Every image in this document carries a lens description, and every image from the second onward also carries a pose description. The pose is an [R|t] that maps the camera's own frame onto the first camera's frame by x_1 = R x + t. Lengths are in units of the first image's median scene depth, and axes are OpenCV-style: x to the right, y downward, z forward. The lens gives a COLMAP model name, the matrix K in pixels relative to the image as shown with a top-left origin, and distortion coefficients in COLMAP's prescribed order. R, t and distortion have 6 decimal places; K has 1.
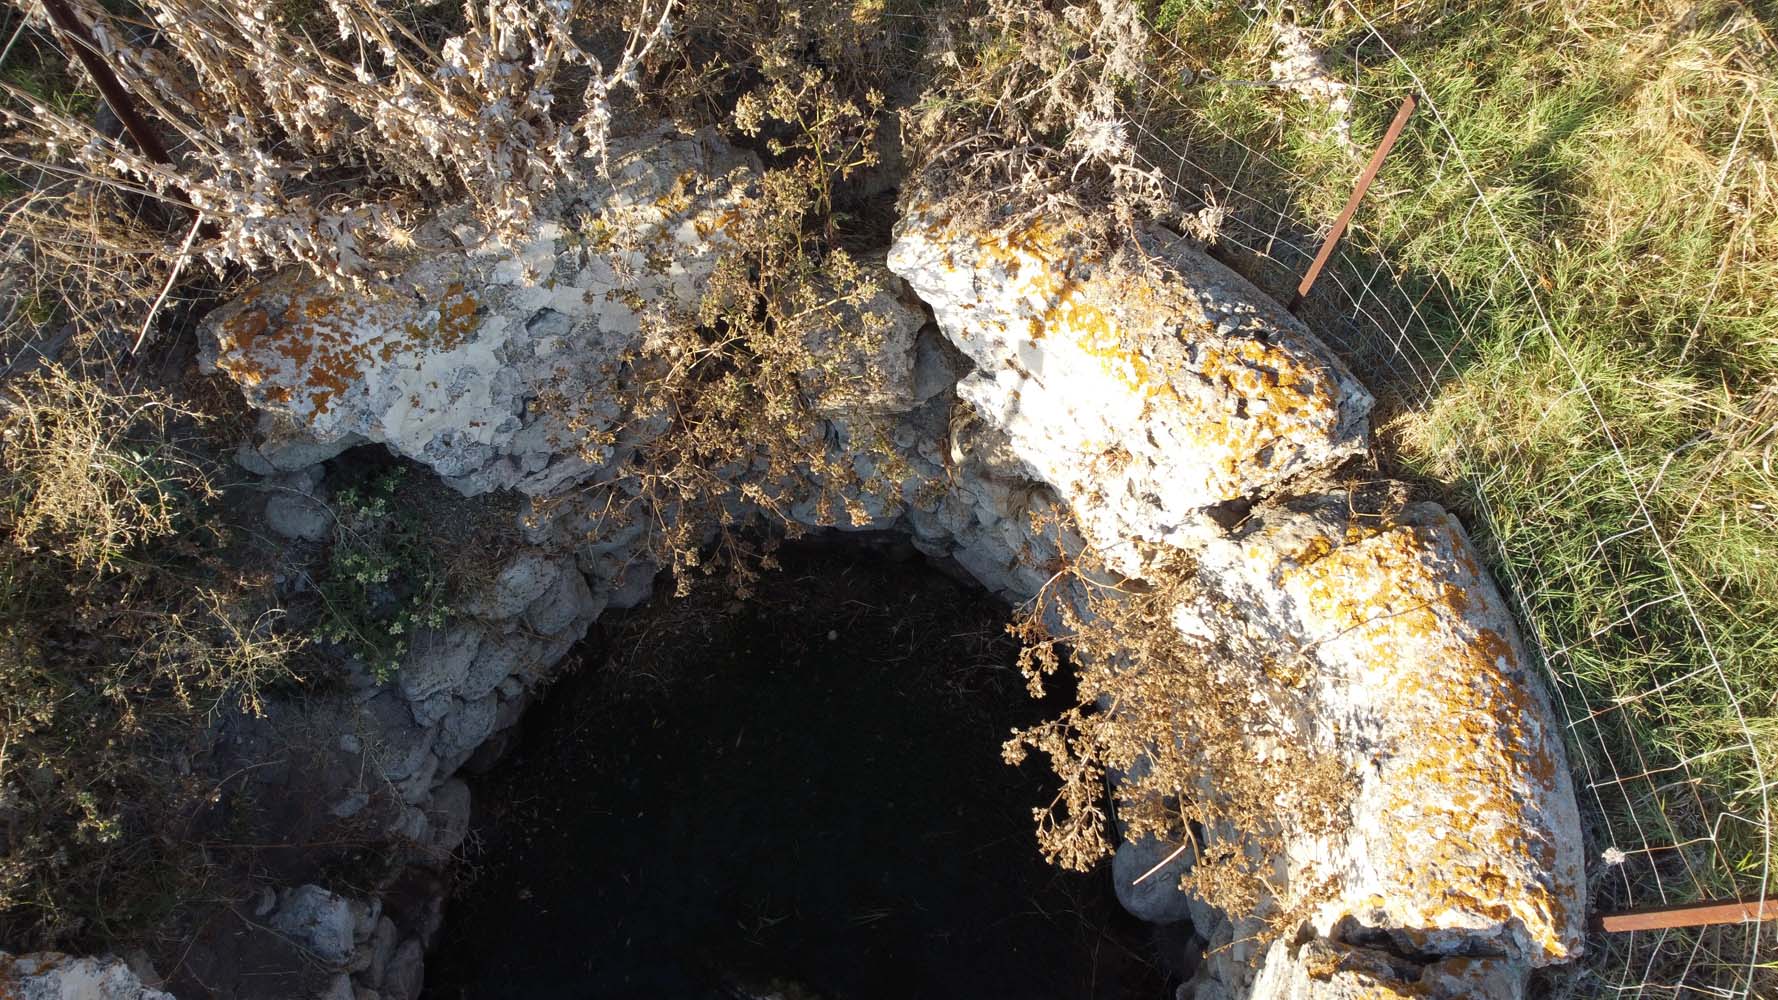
lens RADIAL K [[1344.3, 0, 884.9], [0, 1344.3, 496.5], [0, 0, 1]] dist [0.008731, -0.015477]
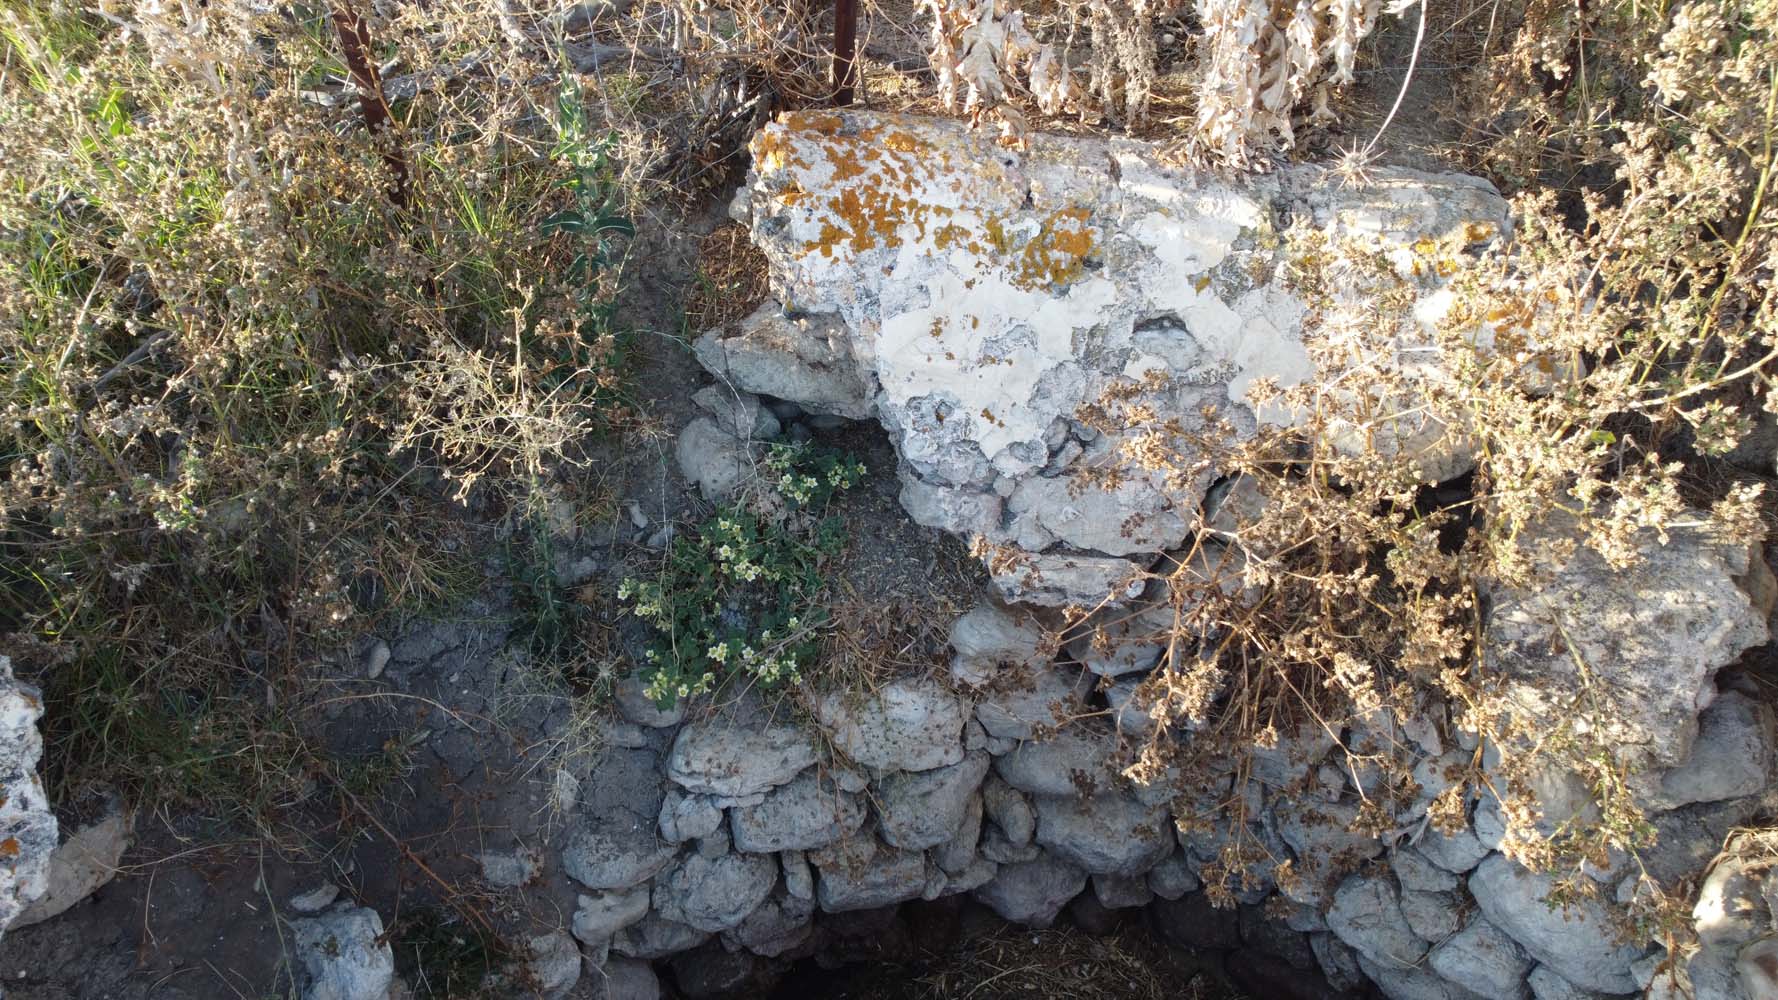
lens RADIAL K [[1344.3, 0, 885.0], [0, 1344.3, 496.4], [0, 0, 1]] dist [0.008731, -0.015477]
pose [[0.791170, 0.398452, -0.463990, -0.026219], [-0.562075, 0.772760, -0.294811, 0.215857], [0.241085, 0.494043, 0.835344, 0.494801]]
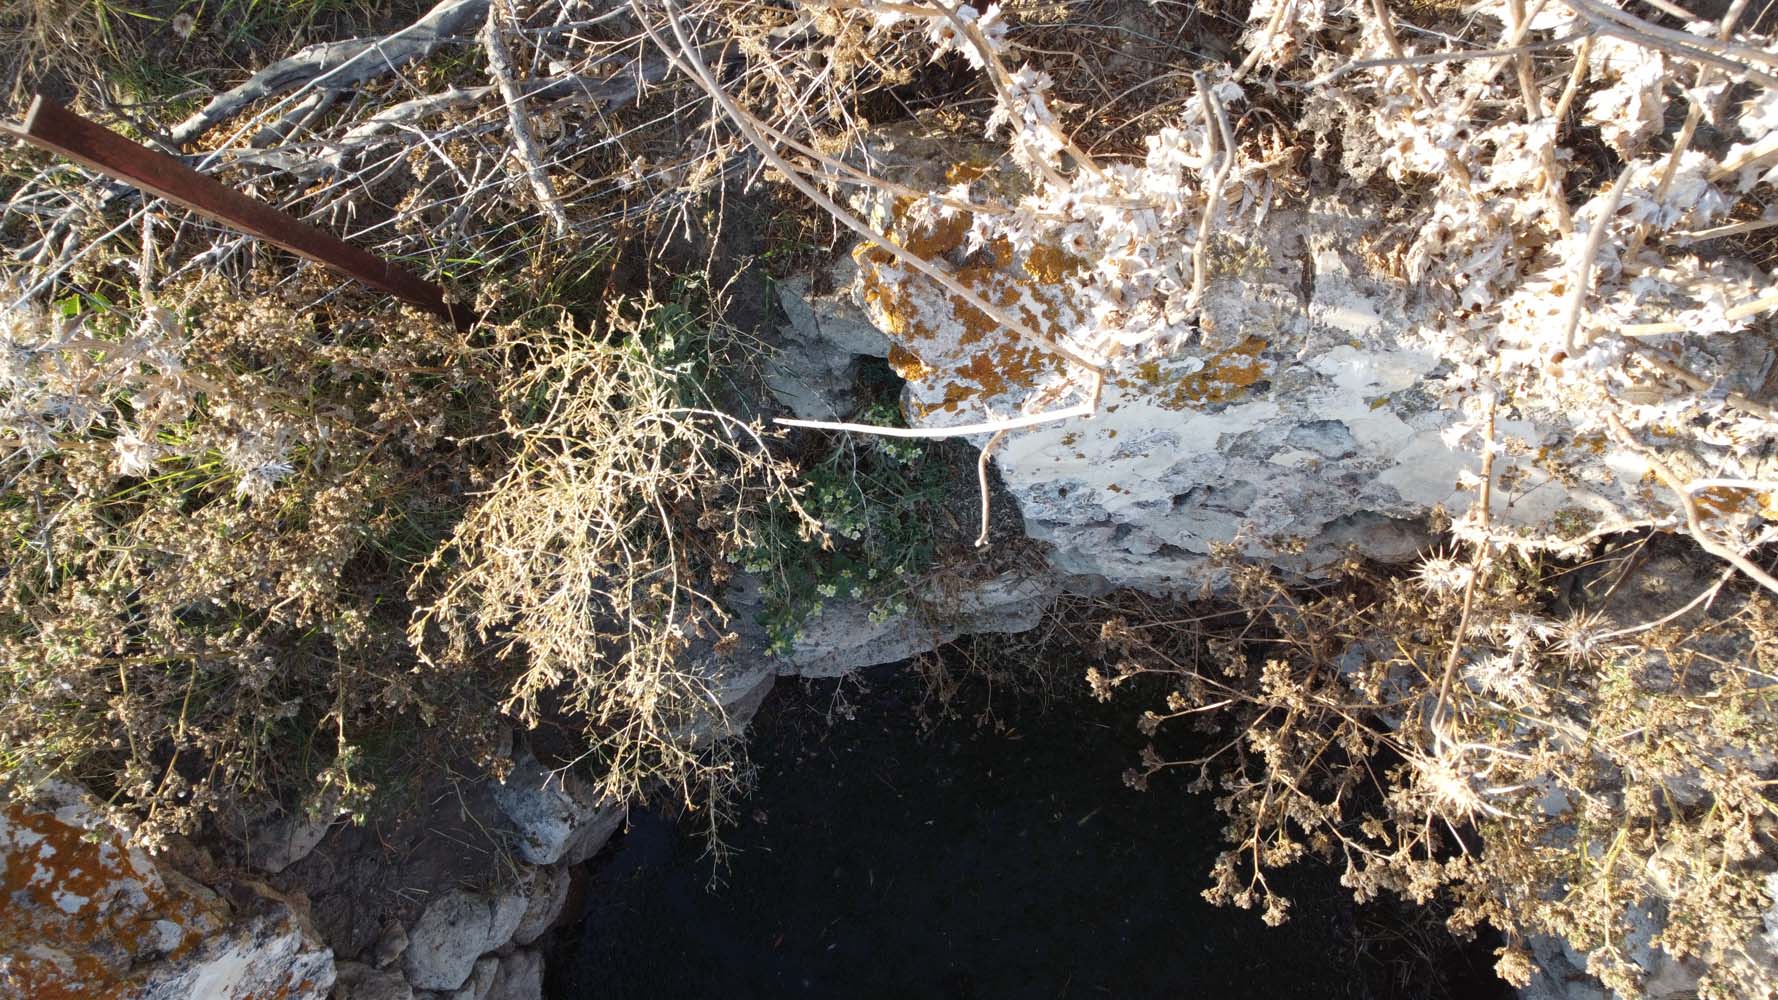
lens RADIAL K [[1344.3, 0, 891.7], [0, 1344.3, 504.4], [0, 0, 1]] dist [0.008731, -0.015477]
pose [[0.790843, 0.610263, -0.046326, -0.382178], [-0.560865, 0.752958, 0.344217, -0.219324], [0.244944, -0.246239, 0.937747, 0.428021]]
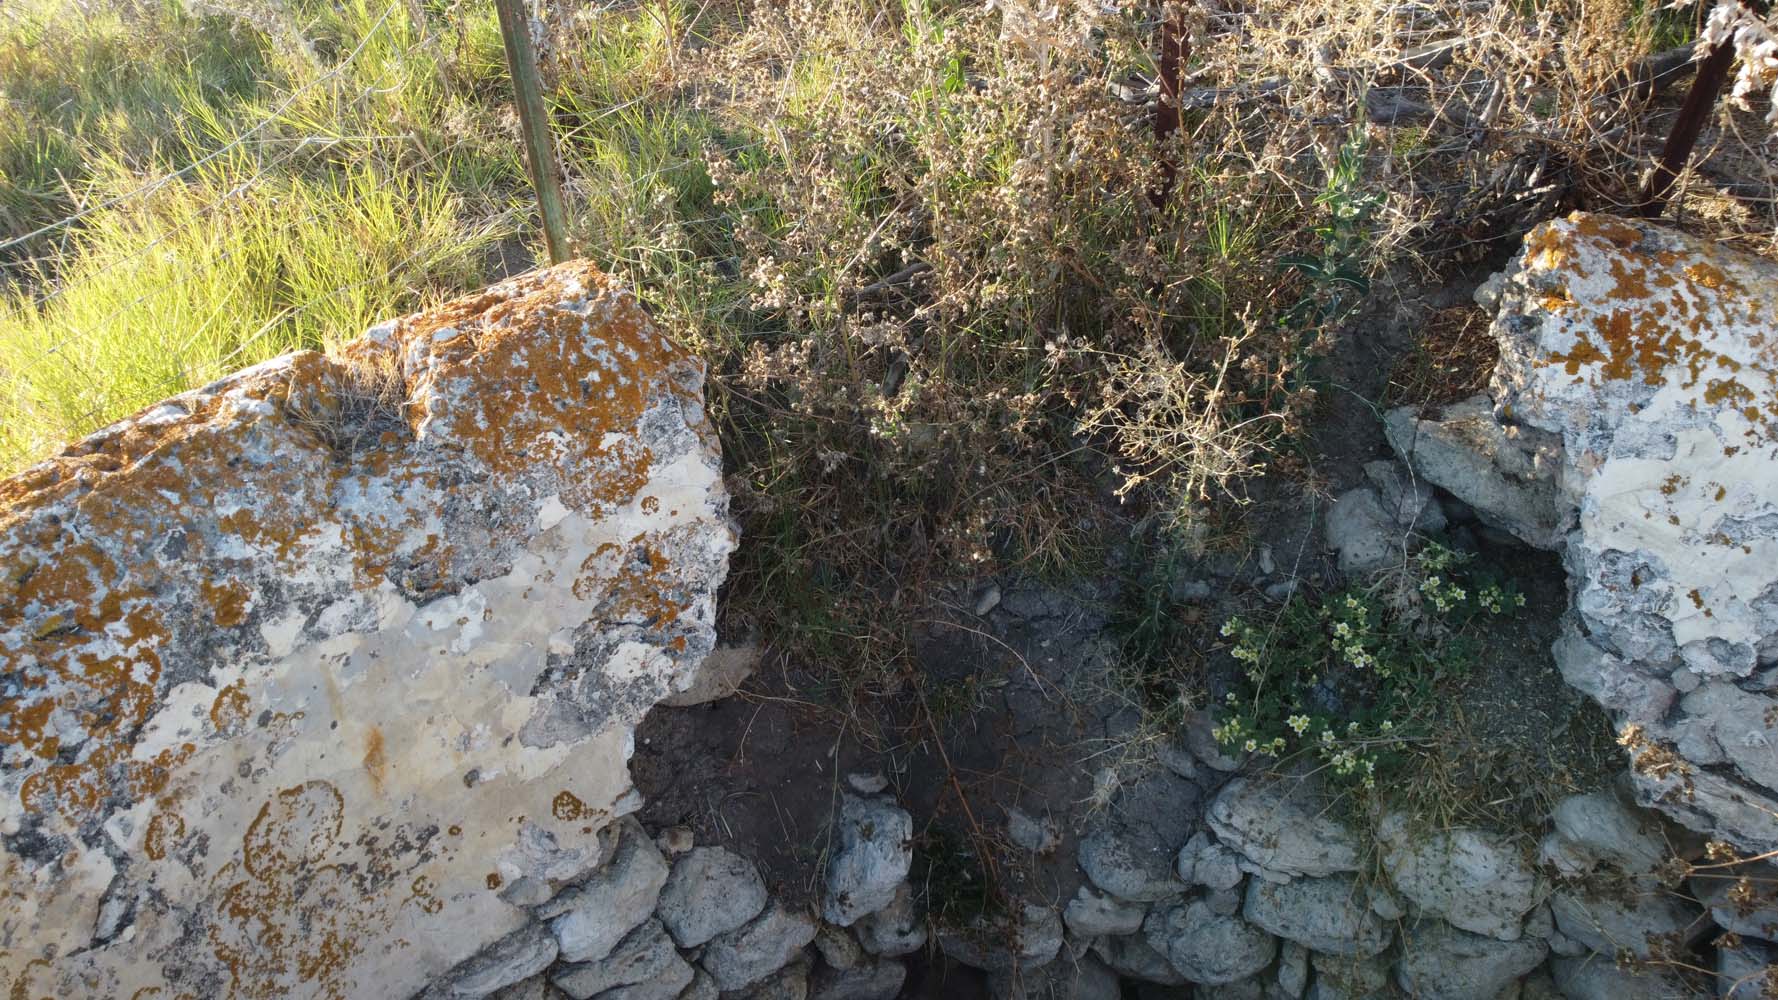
lens RADIAL K [[1344.3, 0, 889.3], [0, 1344.3, 494.7], [0, 0, 1]] dist [0.008731, -0.015477]
pose [[0.342068, 0.601318, -0.722085, -0.036647], [-0.856215, 0.516055, 0.024137, 0.222717], [0.387149, 0.610004, 0.691383, 0.475818]]
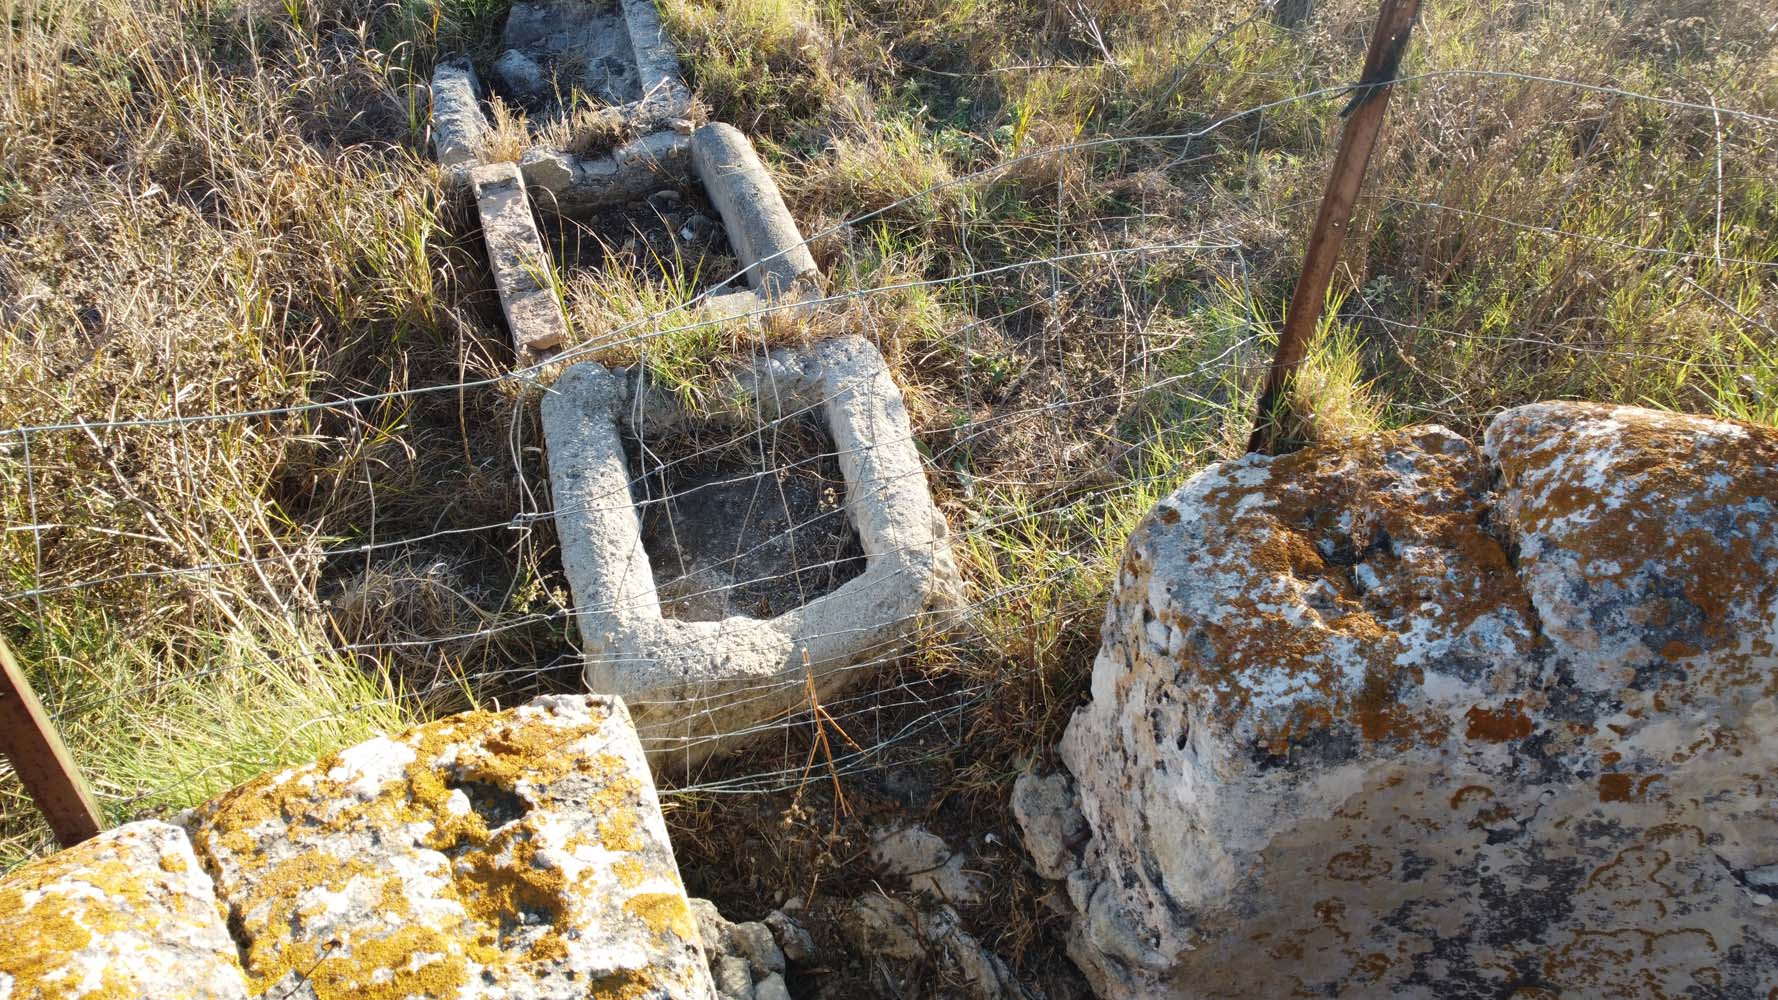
lens RADIAL K [[1344.3, 0, 887.1], [0, 1344.3, 498.5], [0, 0, 1]] dist [0.008731, -0.015477]
pose [[-0.942451, 0.241274, -0.231457, -0.032204], [-0.299714, -0.302851, 0.904684, 0.268760], [0.148179, 0.921992, 0.357735, 0.467804]]
